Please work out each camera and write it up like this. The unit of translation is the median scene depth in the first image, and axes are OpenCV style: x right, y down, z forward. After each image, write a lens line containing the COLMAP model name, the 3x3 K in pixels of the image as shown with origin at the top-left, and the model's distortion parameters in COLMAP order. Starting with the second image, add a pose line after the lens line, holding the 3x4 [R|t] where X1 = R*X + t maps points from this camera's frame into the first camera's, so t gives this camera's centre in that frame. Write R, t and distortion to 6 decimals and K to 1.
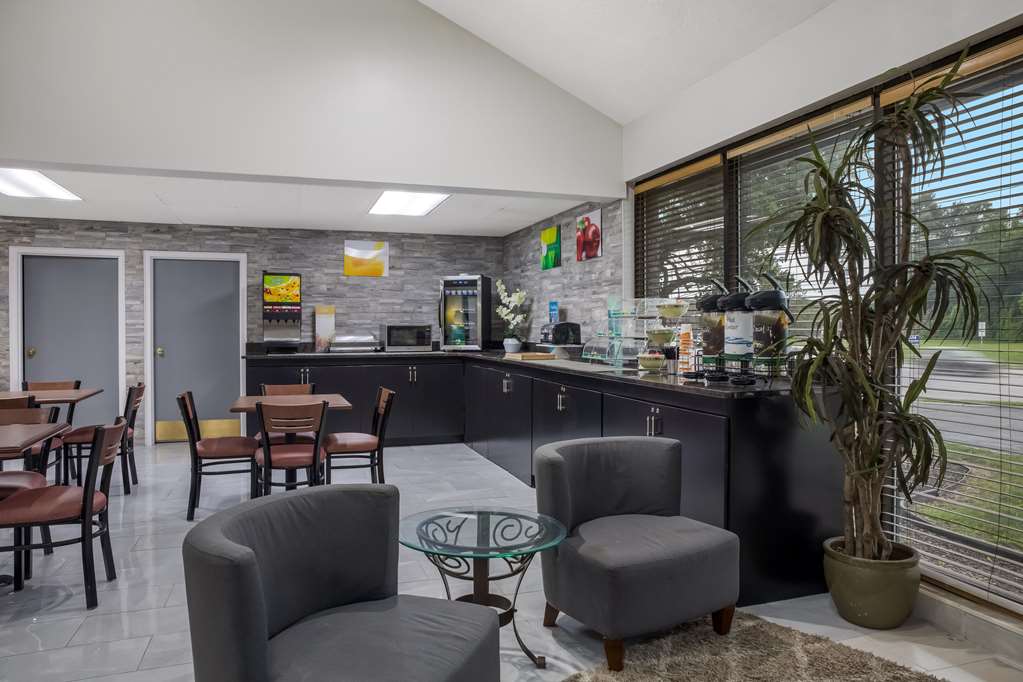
lens RADIAL K [[672.7, 0, 511.5], [0, 672.7, 341.0], [0, 0, 1]] dist [-0.101968, 0.080683]
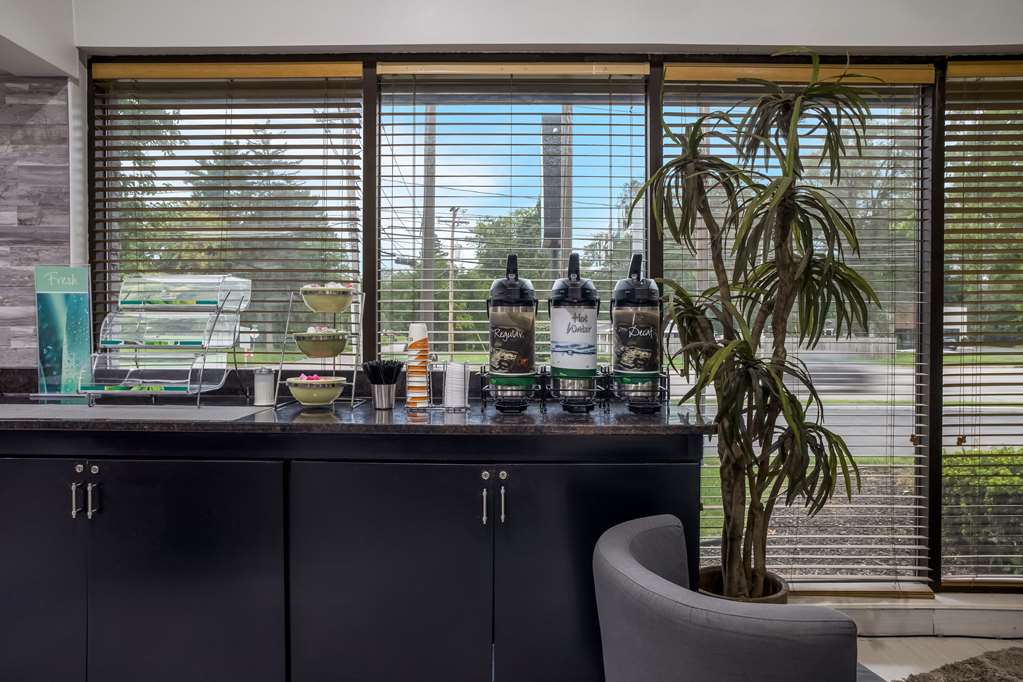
lens RADIAL K [[672.7, 0, 511.5], [0, 672.7, 341.0], [0, 0, 1]] dist [-0.101968, 0.080683]
pose [[0.325766, -0.001000, 0.945450, -0.196886], [0.016240, 0.999858, -0.004538, -0.003270], [-0.945311, 0.016833, 0.325736, 0.519960]]
